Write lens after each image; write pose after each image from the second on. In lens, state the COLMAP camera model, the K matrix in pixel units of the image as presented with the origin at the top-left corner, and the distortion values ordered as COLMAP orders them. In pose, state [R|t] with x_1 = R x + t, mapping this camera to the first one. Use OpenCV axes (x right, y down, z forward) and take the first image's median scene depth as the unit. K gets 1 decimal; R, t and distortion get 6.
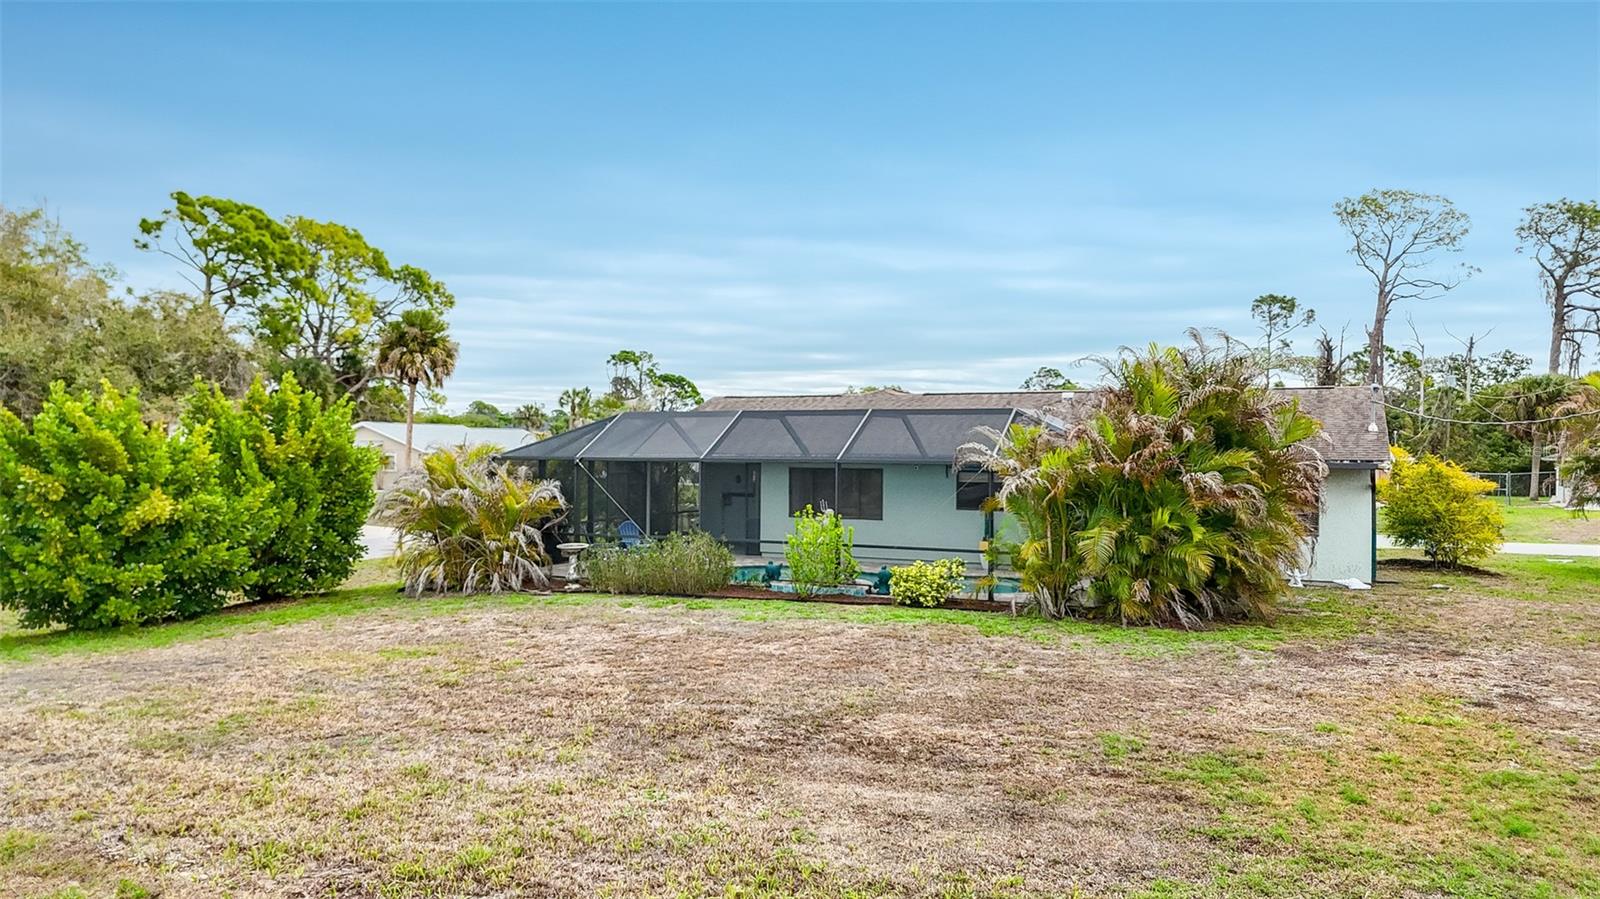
lens RADIAL K [[1177.0, 0, 801.6], [0, 1177.0, 460.2], [0, 0, 1]] dist [0.113776, -0.115917]
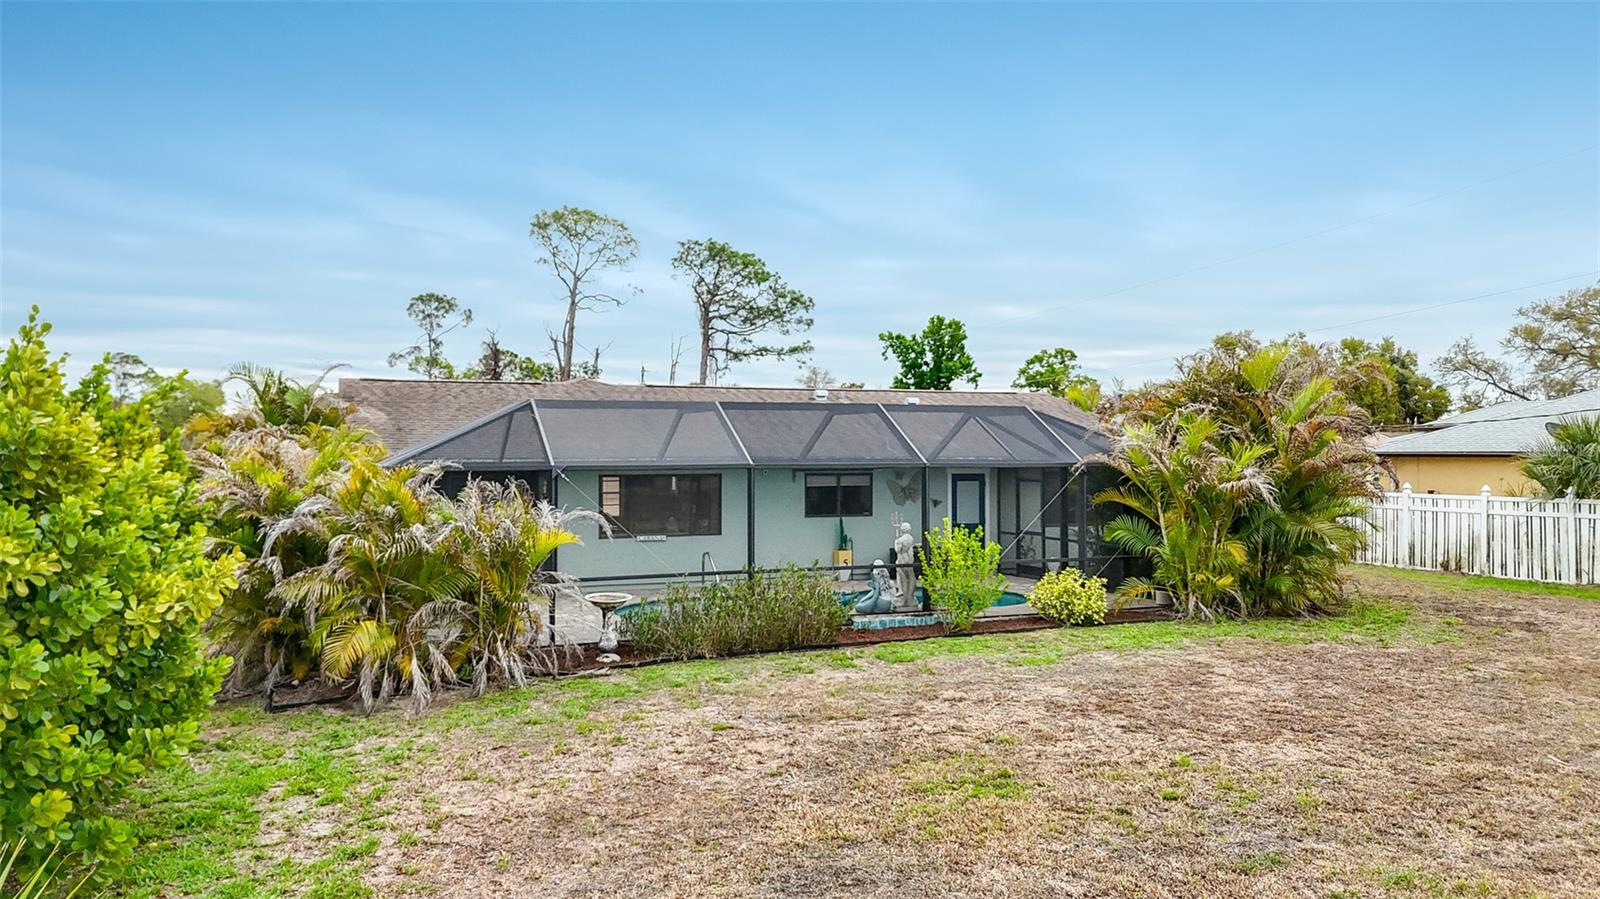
lens RADIAL K [[1183.6, 0, 800.0], [0, 1183.6, 449.5], [0, 0, 1]] dist [0.138852, -0.188620]
pose [[0.695427, -0.007302, 0.718559, -0.156220], [0.013243, 0.999909, -0.002655, -0.002109], [-0.718474, 0.011362, 0.695461, 0.116637]]
